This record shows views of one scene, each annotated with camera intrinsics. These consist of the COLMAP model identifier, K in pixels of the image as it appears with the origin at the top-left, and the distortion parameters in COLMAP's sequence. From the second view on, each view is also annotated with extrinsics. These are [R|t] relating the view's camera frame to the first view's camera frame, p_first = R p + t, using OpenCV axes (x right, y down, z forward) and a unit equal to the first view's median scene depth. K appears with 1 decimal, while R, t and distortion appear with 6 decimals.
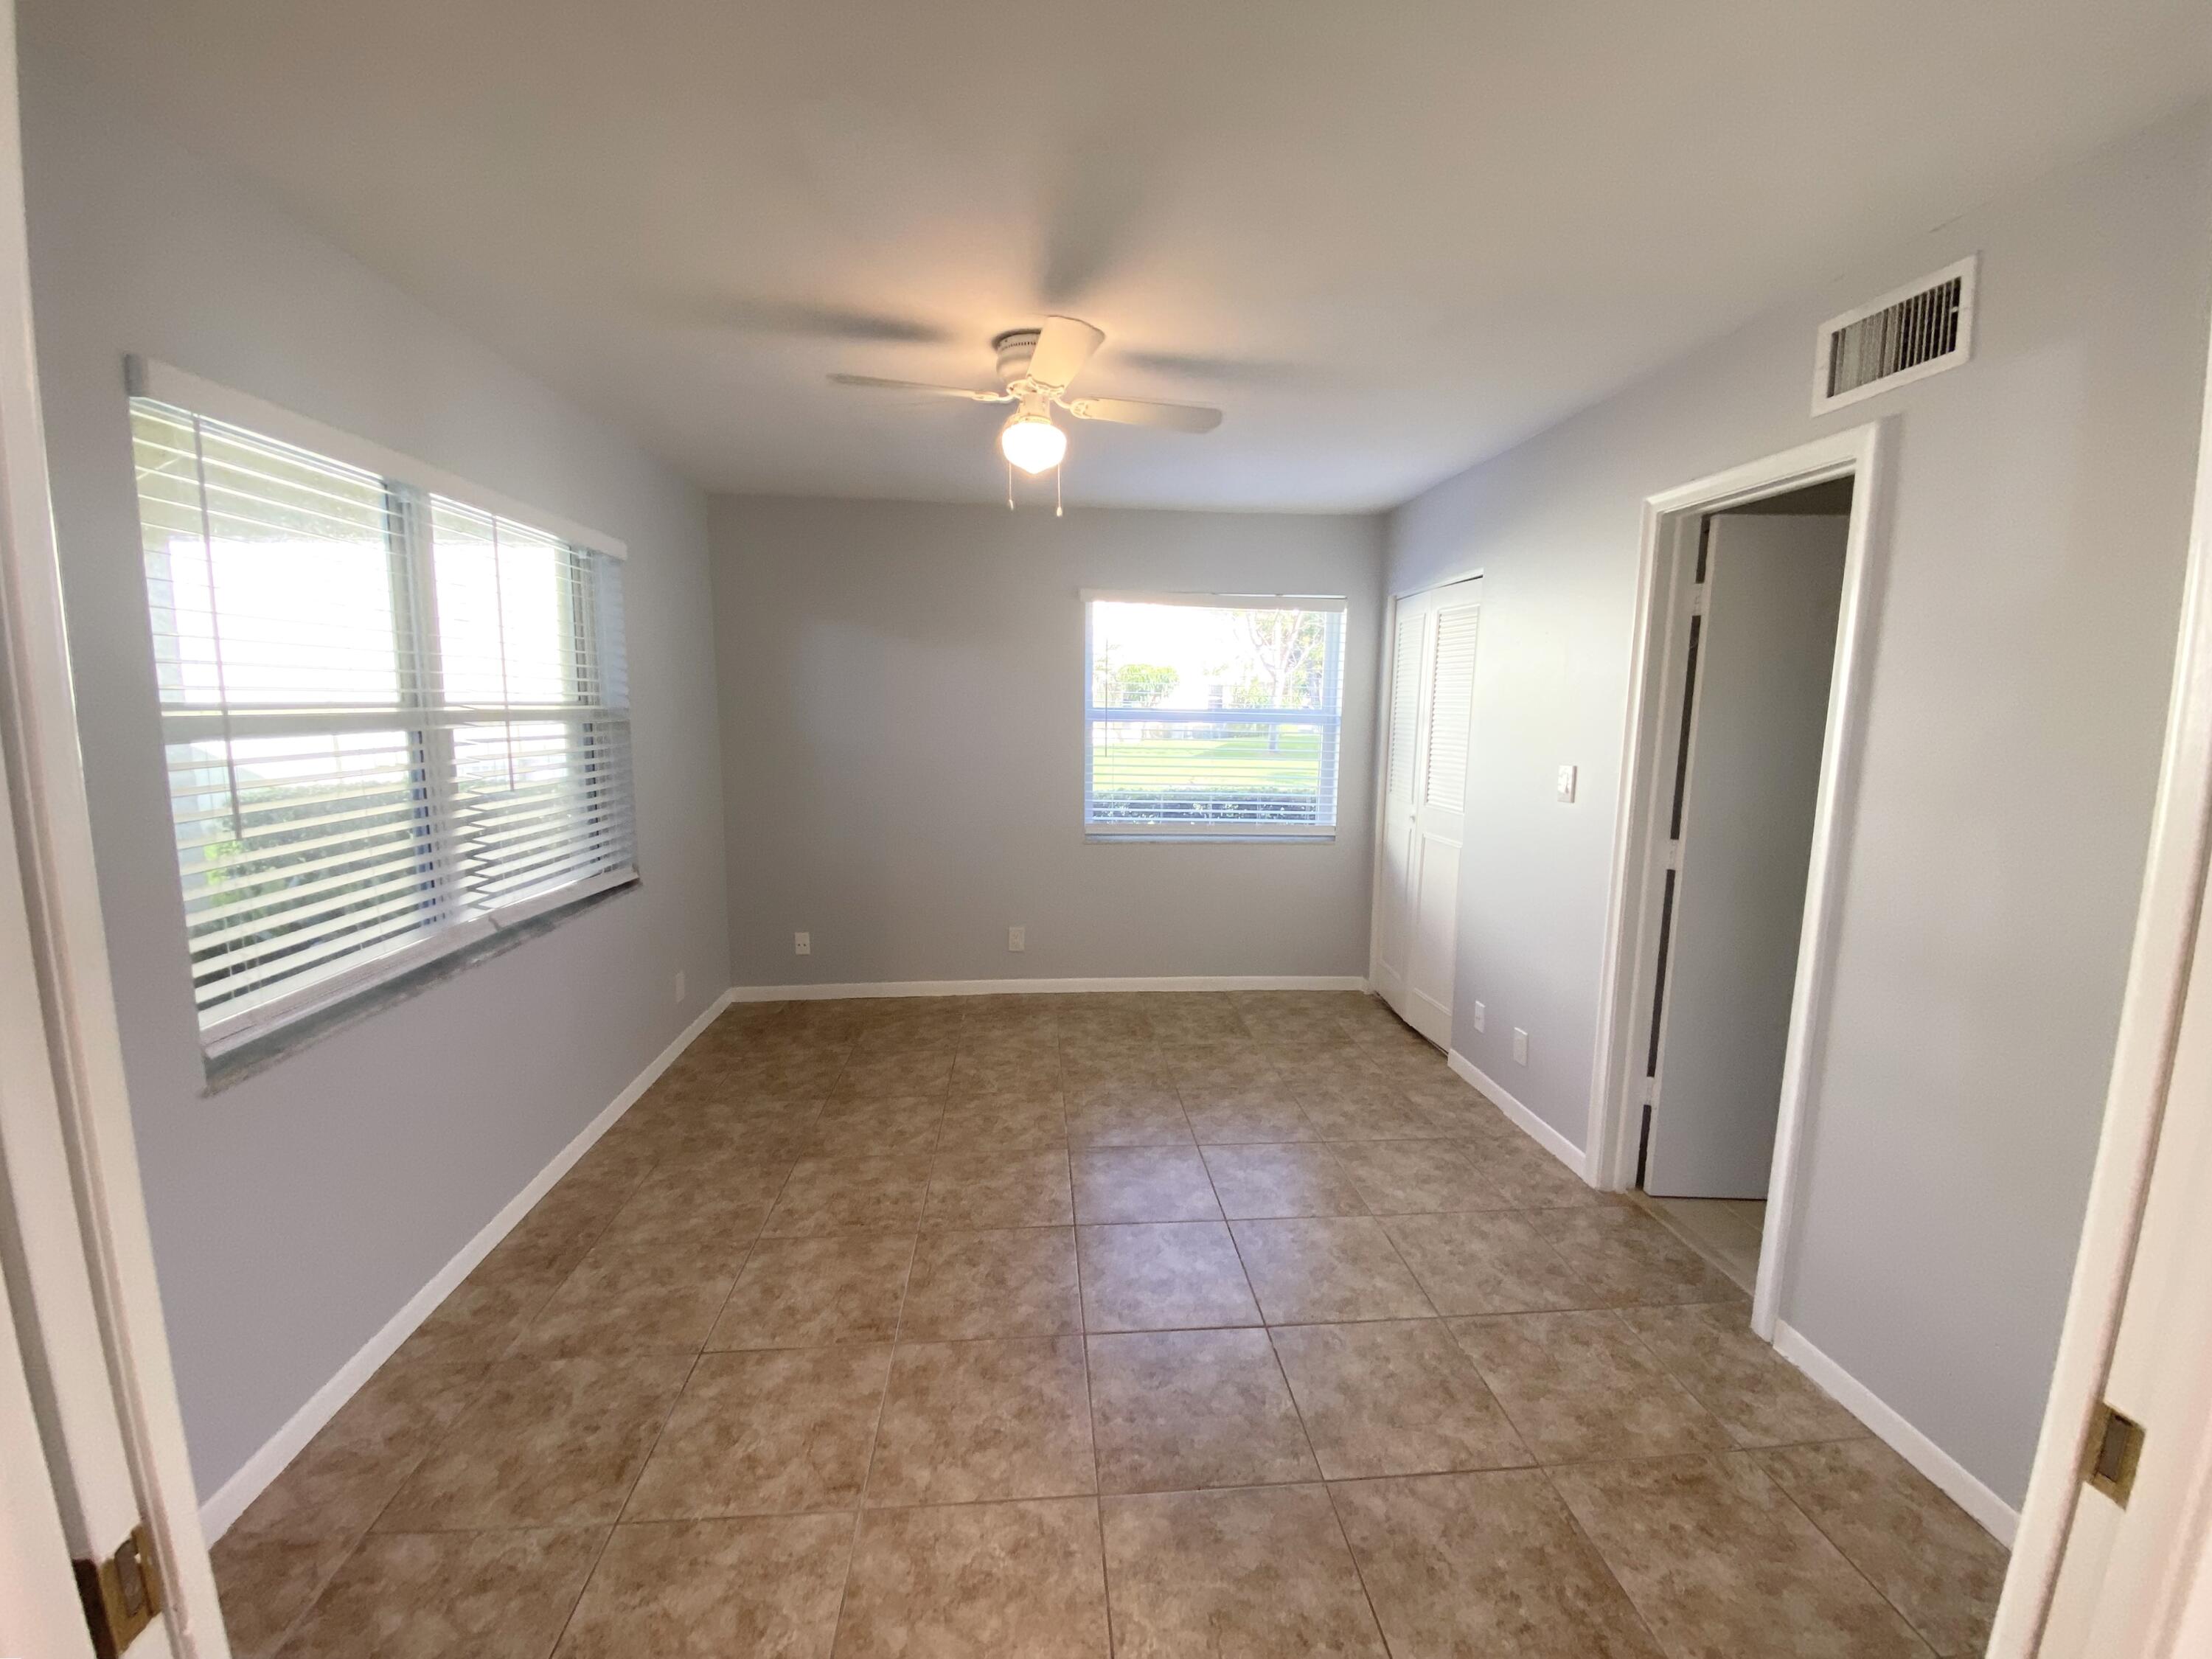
lens RADIAL K [[891.2, 0, 1106.5], [0, 891.2, 823.1], [0, 0, 1]] dist [0.002942, -0.008857]
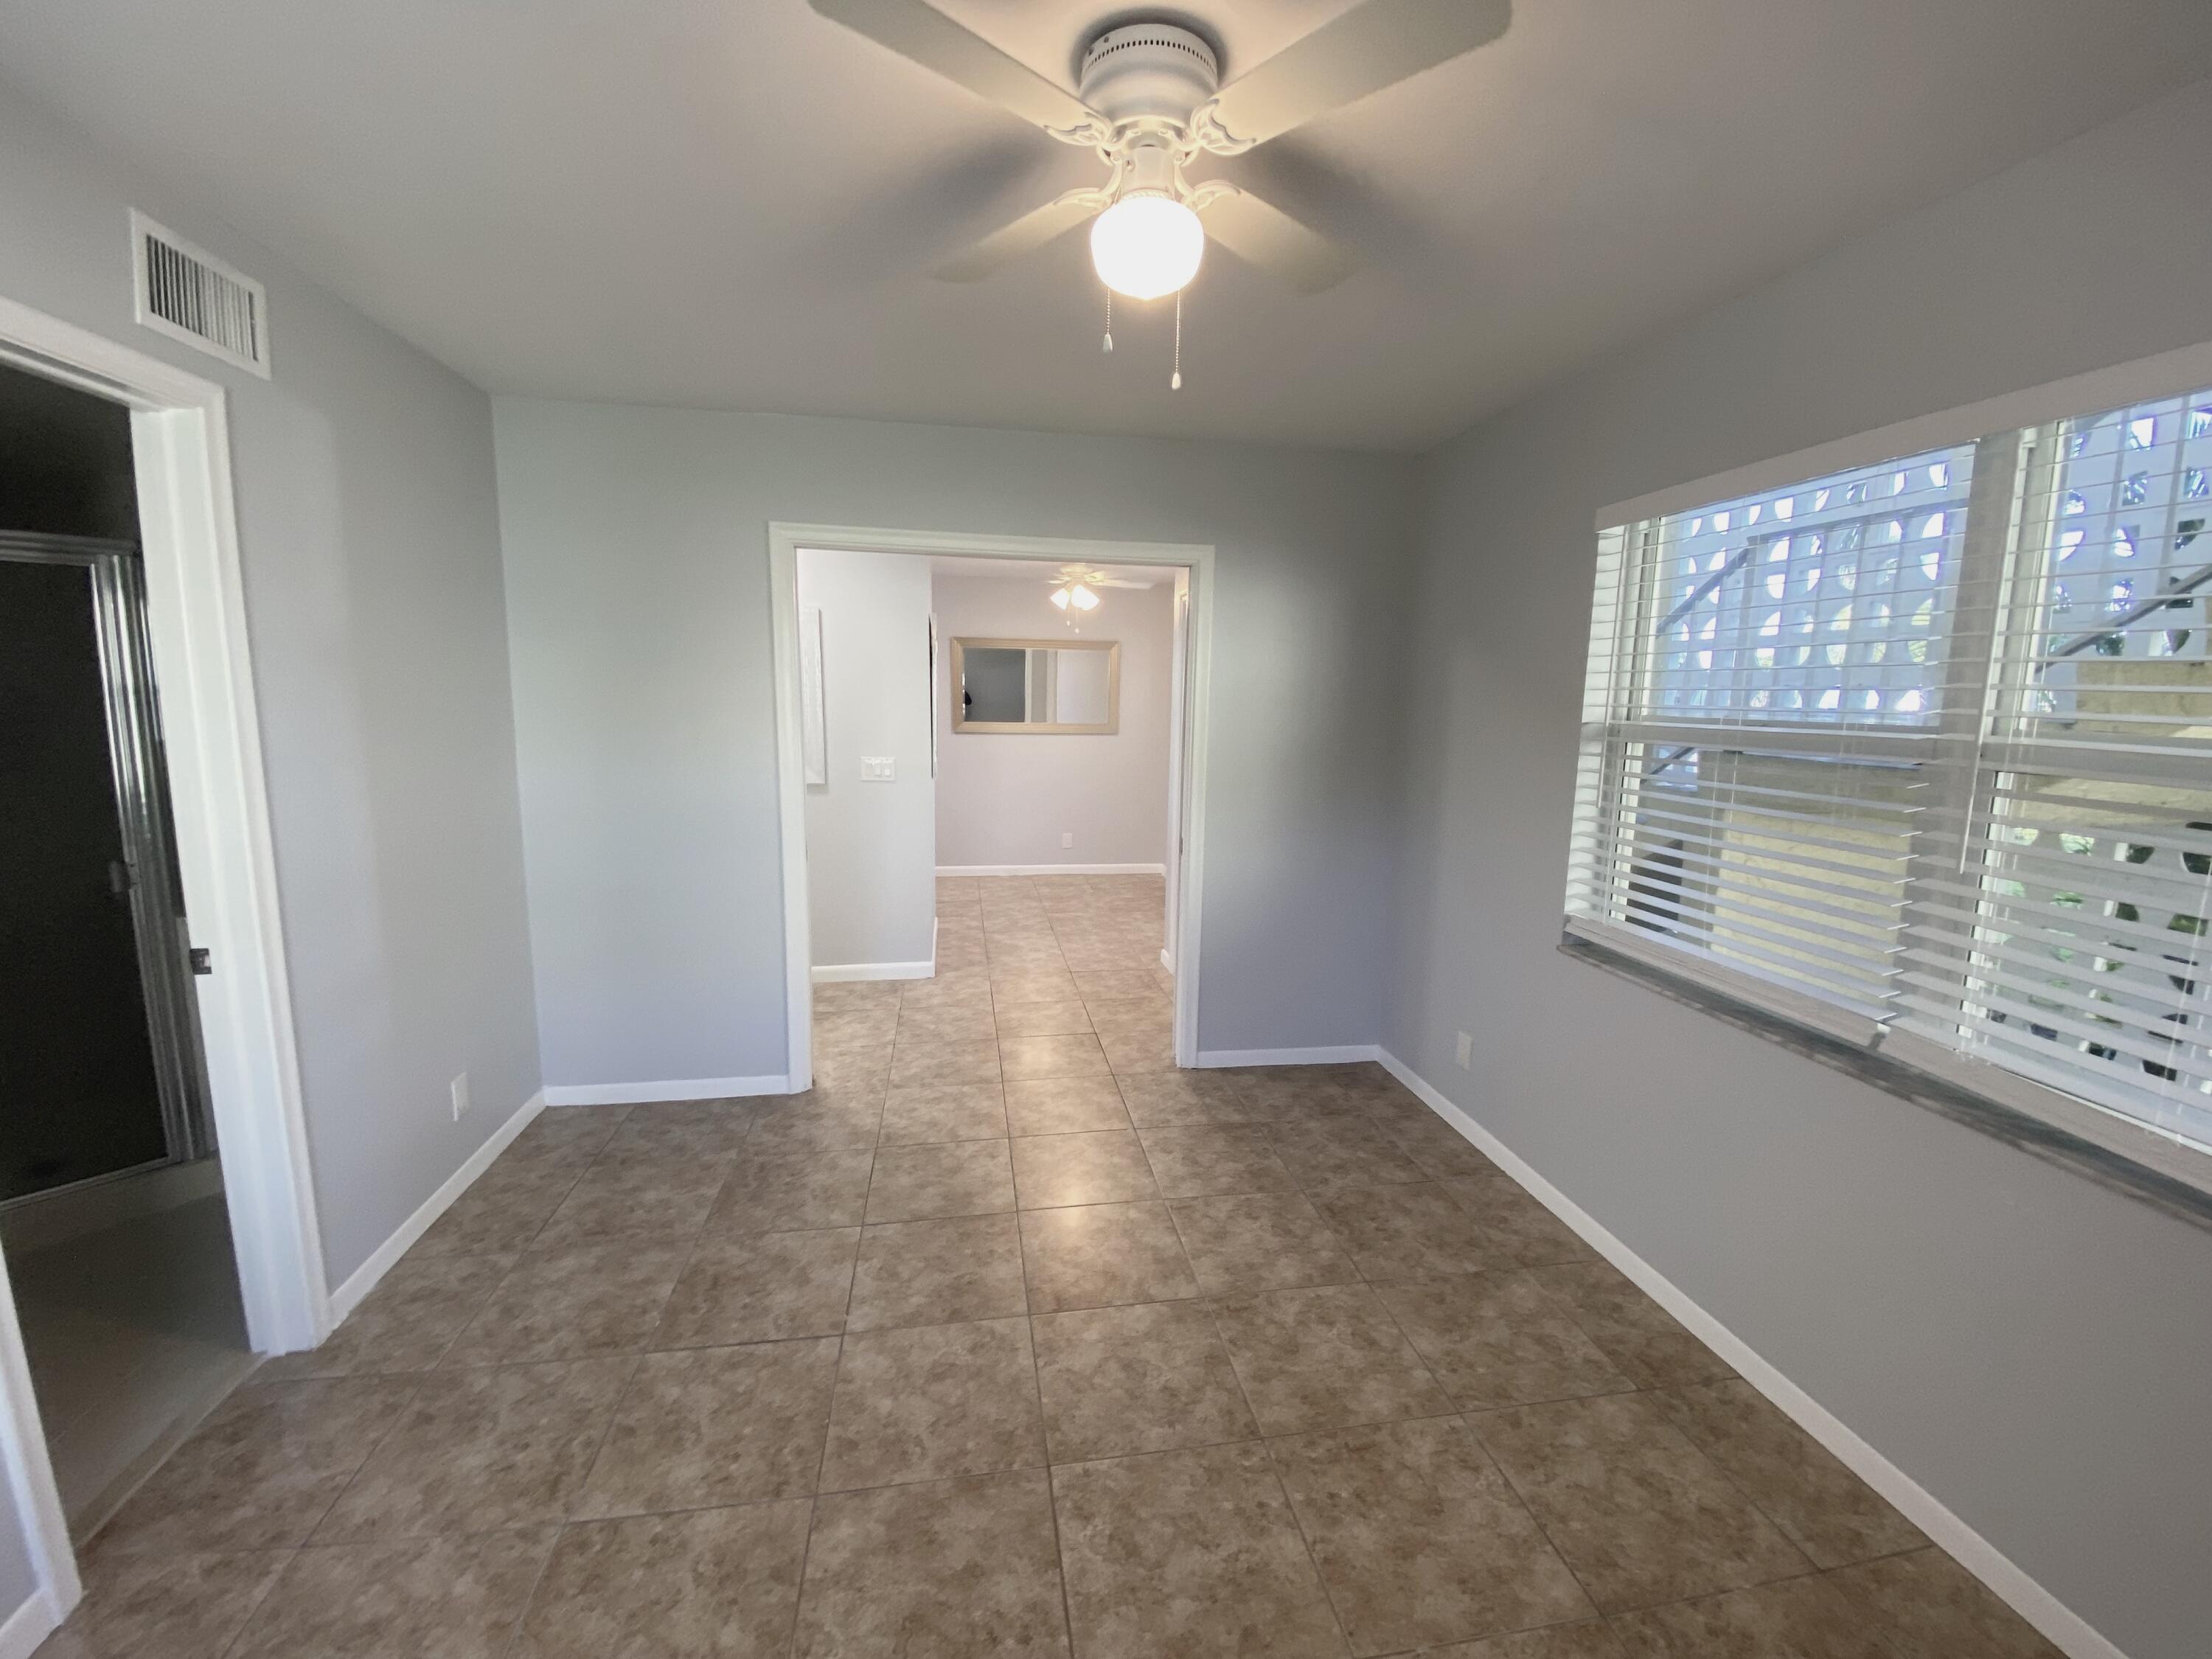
lens RADIAL K [[891.2, 0, 1101.8], [0, 891.2, 820.8], [0, 0, 1]] dist [0.002942, -0.008857]
pose [[-0.996588, -0.017796, -0.080599, -0.015025], [-0.039299, 0.961002, 0.273735, -0.258023], [0.072585, 0.275968, -0.958422, 1.824503]]
